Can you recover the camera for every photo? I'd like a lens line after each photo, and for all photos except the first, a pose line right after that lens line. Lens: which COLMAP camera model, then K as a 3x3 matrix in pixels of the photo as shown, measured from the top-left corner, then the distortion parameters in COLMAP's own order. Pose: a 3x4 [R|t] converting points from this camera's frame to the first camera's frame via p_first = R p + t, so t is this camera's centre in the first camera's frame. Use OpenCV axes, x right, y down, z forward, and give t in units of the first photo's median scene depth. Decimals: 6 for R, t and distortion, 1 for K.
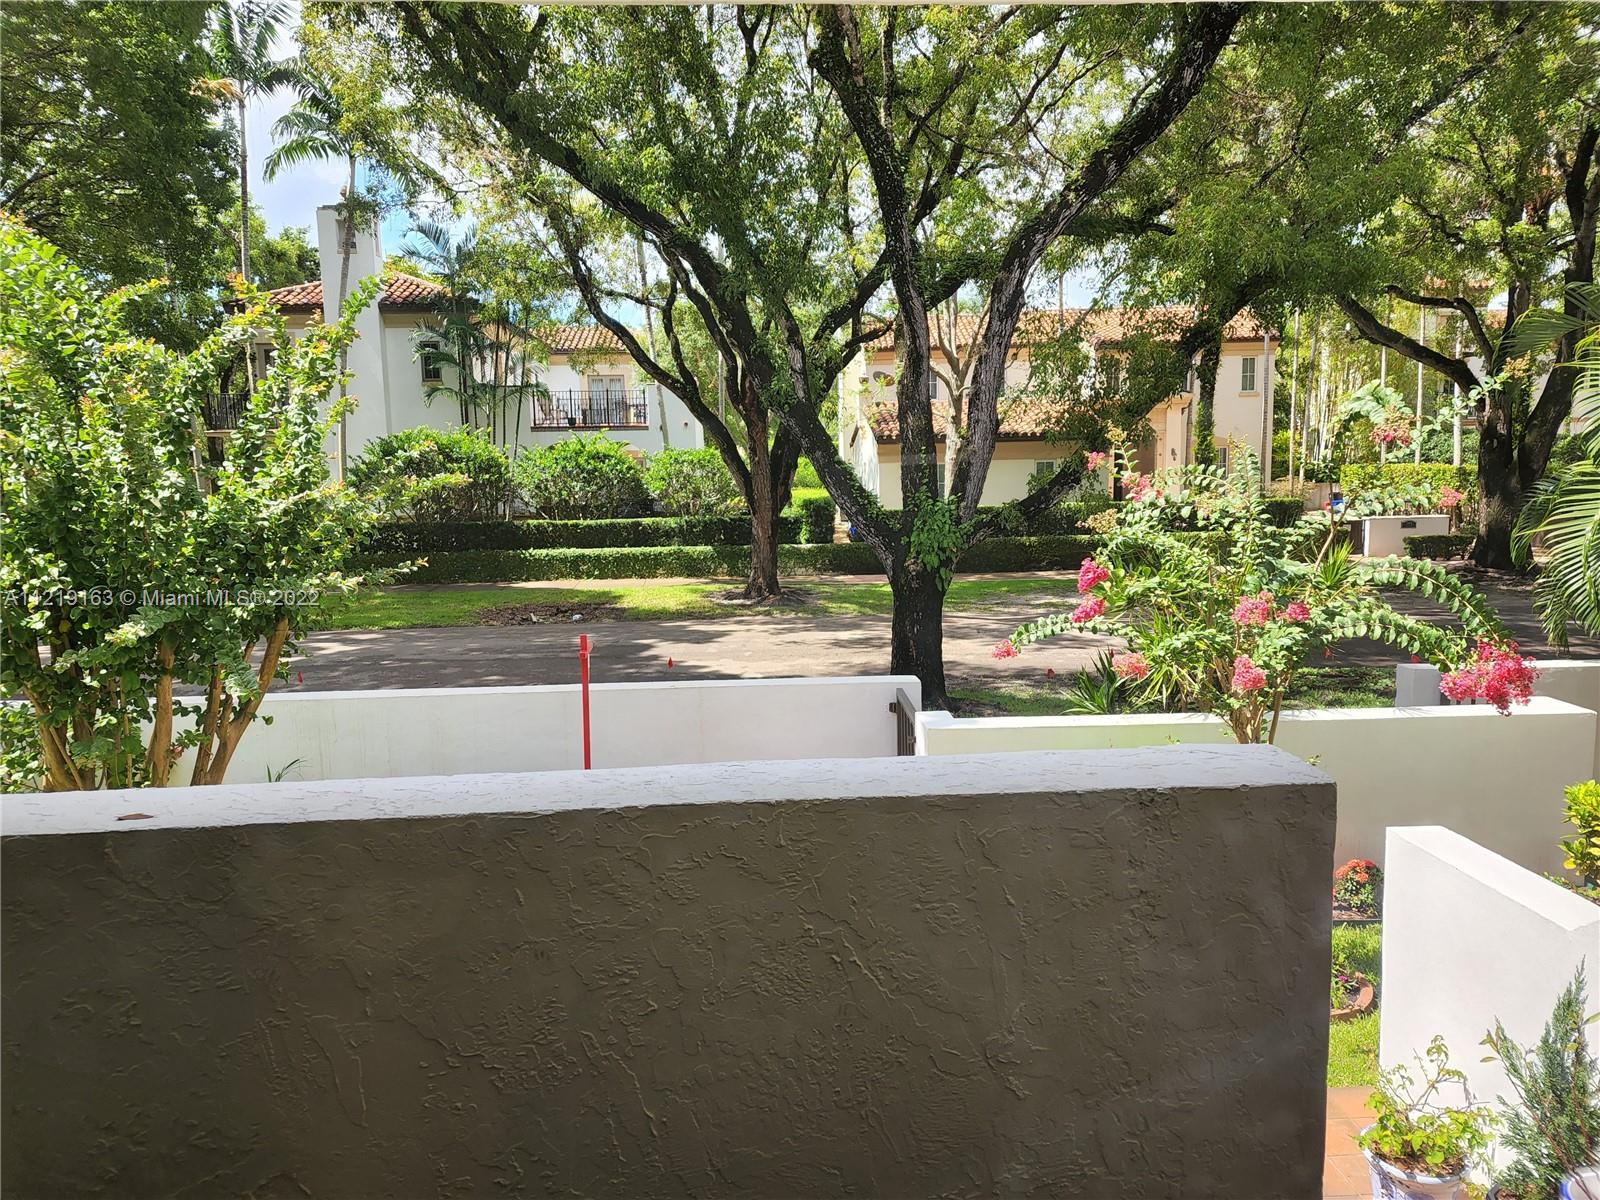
lens RADIAL K [[1069.2, 0, 800.0], [0, 1069.2, 600.0], [0, 0, 1]] dist [0.029596, 0.000477]
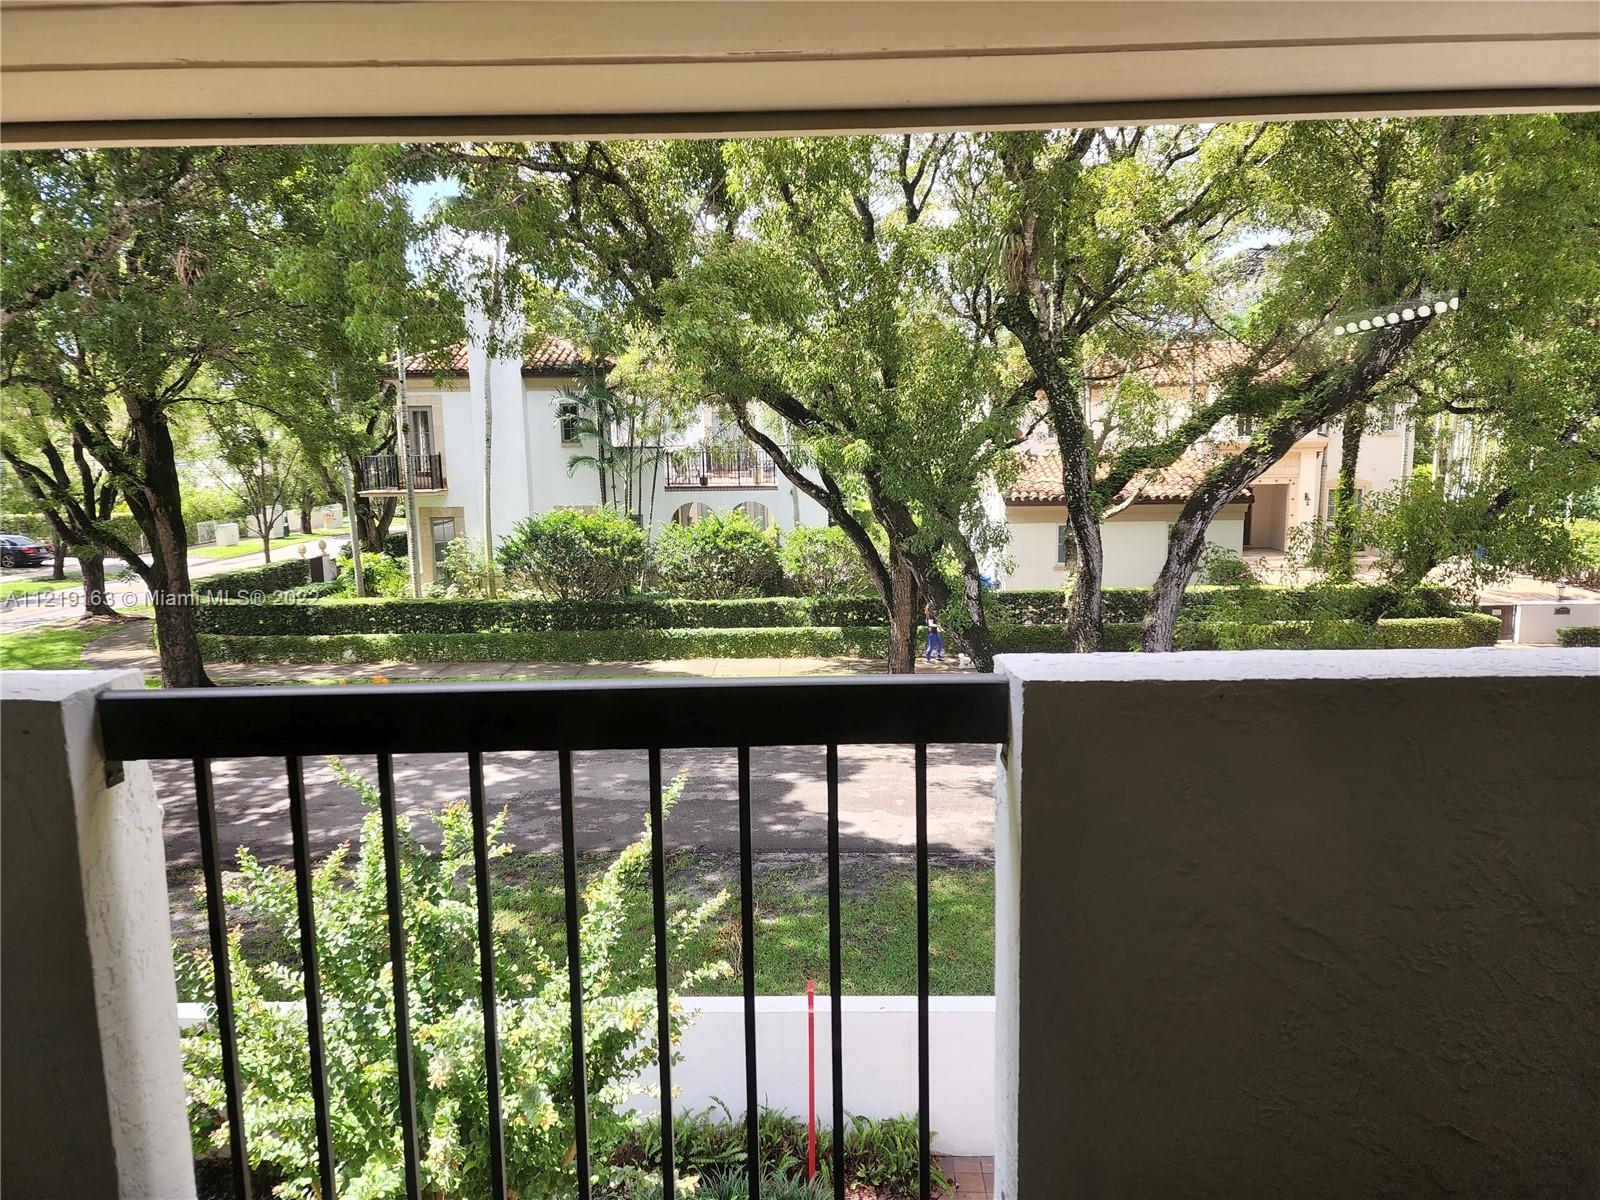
lens RADIAL K [[1077.4, 0, 800.0], [0, 1077.4, 600.0], [0, 0, 1]] dist [-0.003325, -0.002120]
pose [[0.996306, 0.015927, -0.084385, -0.039167], [-0.011751, 0.998692, 0.049756, -0.126674], [0.085067, -0.048581, 0.995190, -0.021968]]
